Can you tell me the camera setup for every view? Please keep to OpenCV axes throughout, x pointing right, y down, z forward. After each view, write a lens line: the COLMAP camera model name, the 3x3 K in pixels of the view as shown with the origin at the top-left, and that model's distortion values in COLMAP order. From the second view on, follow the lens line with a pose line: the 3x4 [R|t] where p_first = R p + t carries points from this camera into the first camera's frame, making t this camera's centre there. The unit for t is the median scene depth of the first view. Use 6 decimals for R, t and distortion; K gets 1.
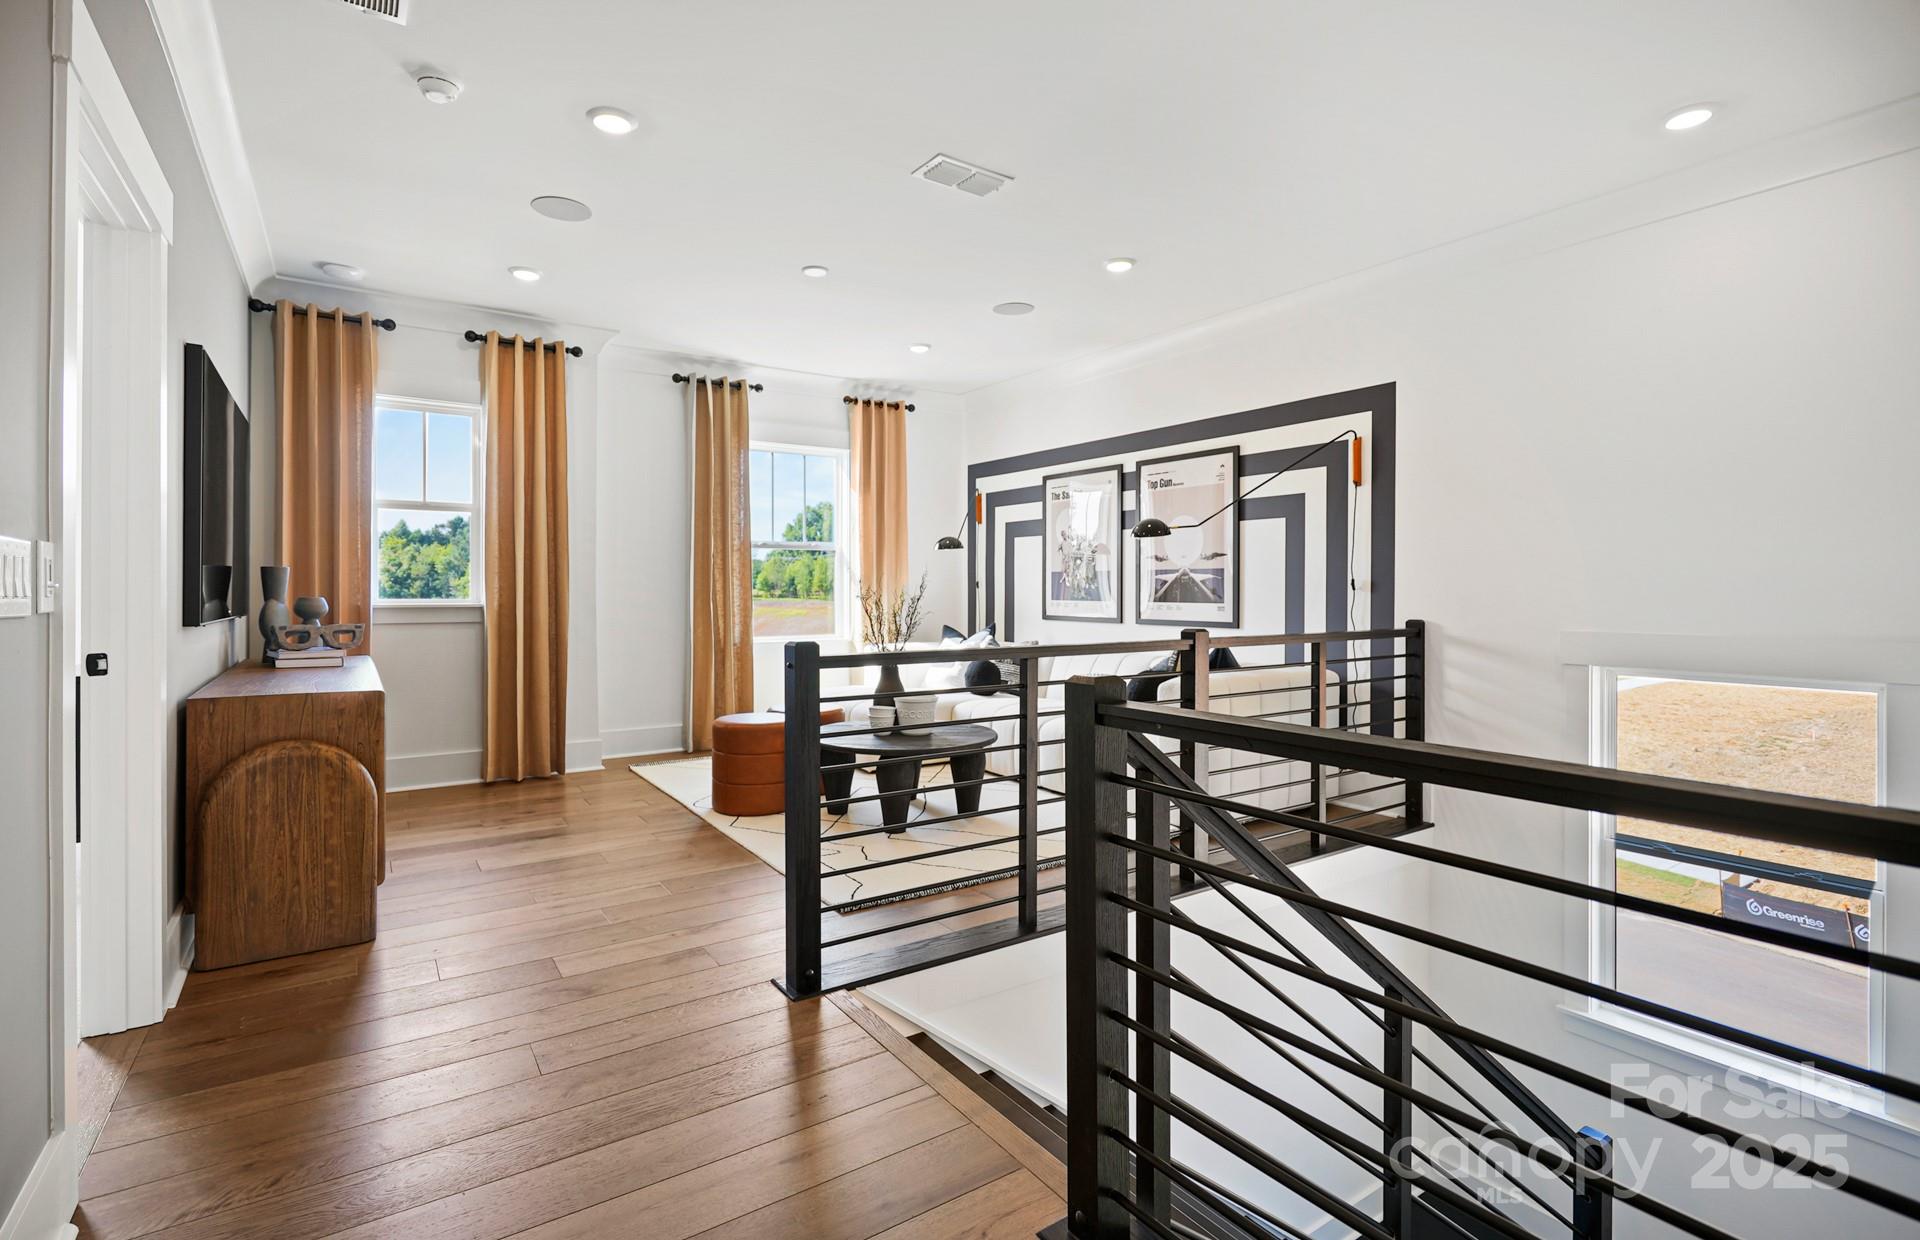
lens RADIAL K [[910.3, 0, 958.3], [0, 910.3, 594.6], [0, 0, 1]] dist [0.001133, 0.000093]
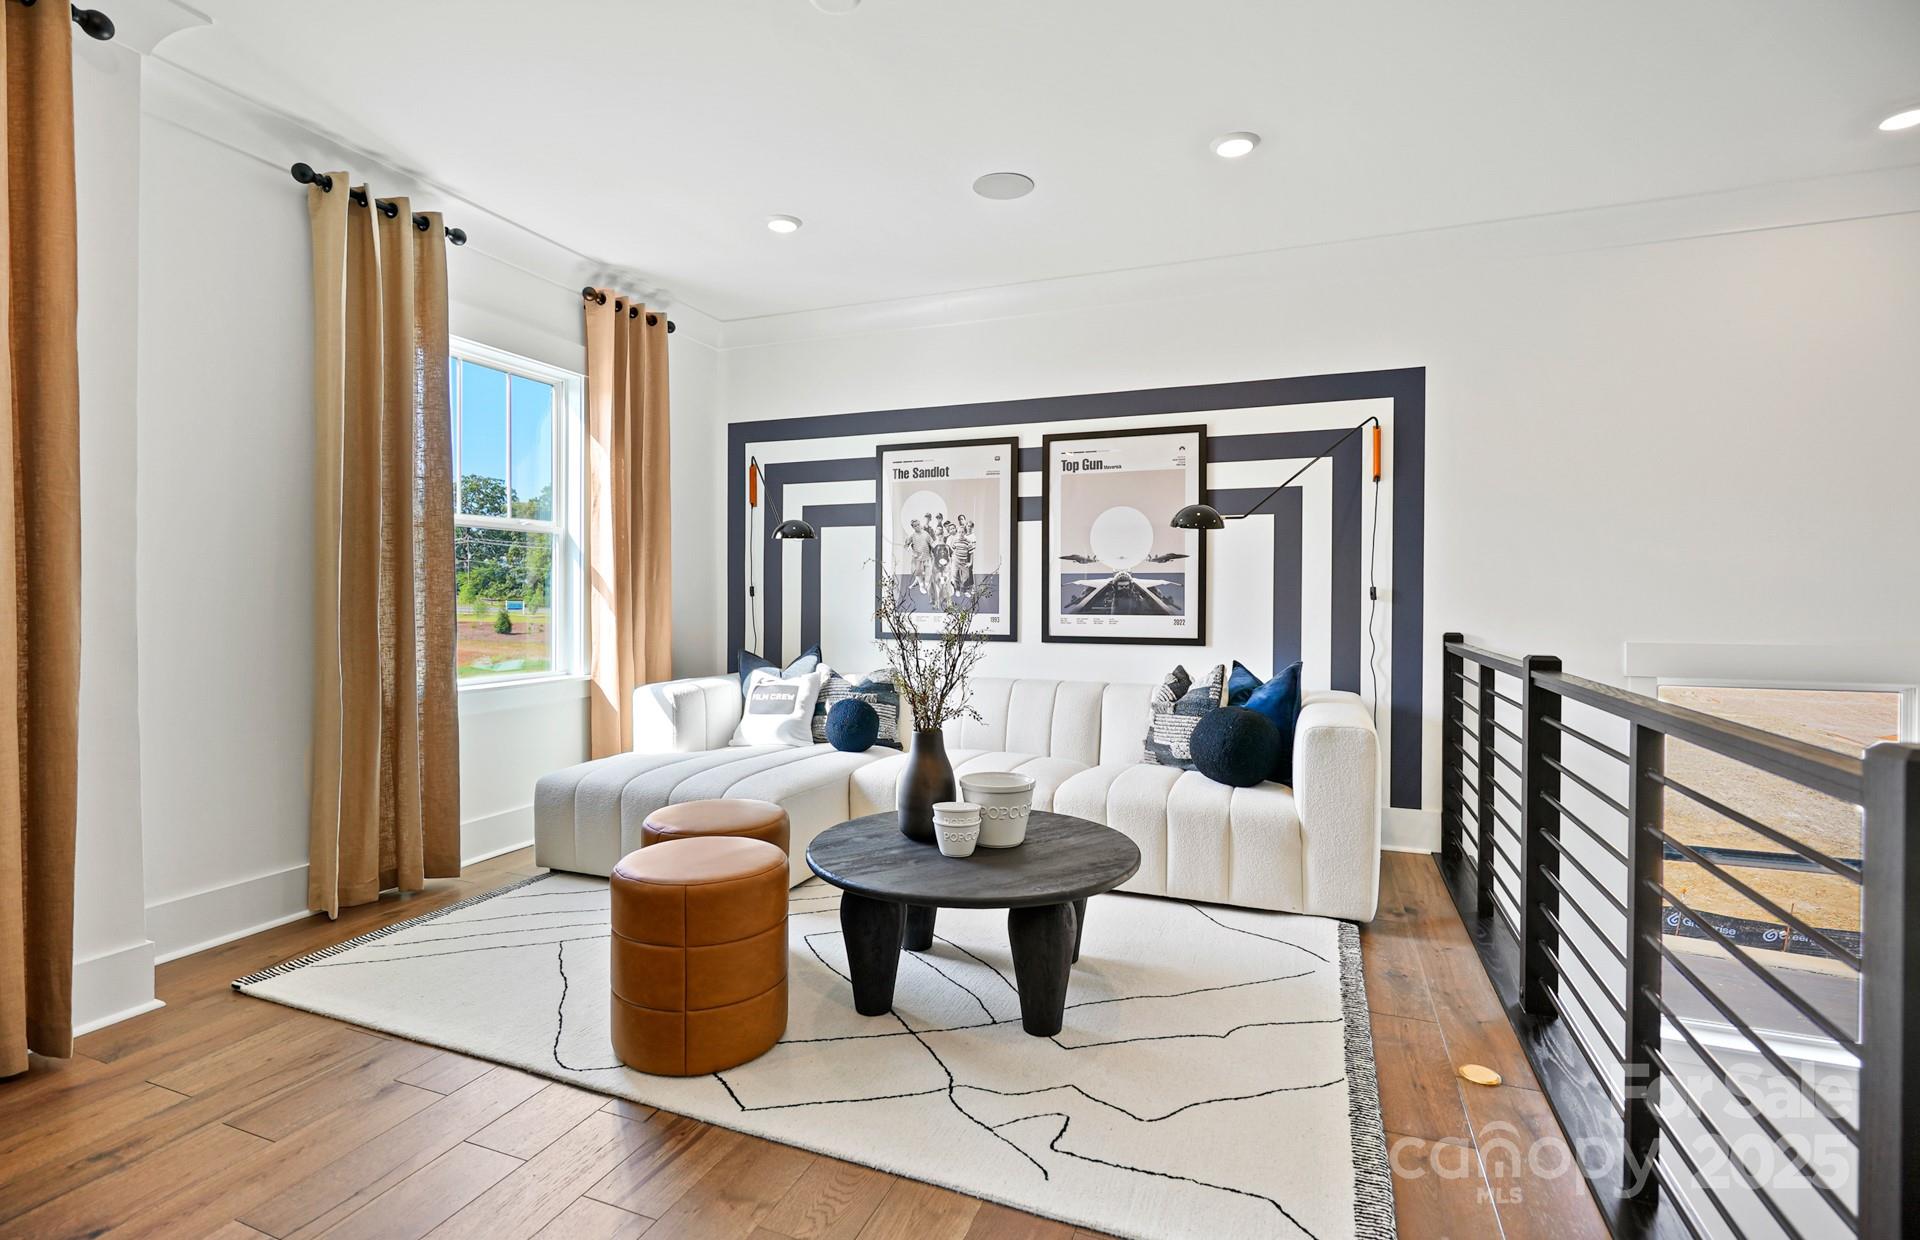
lens RADIAL K [[887.9, 0, 958.2], [0, 887.9, 610.3], [0, 0, 1]] dist [-0.001738, 0.000089]
pose [[0.831060, -0.004509, 0.556164, -0.299674], [-0.001190, 0.999950, 0.009885, -0.002641], [-0.556181, -0.008877, 0.831014, 0.414437]]
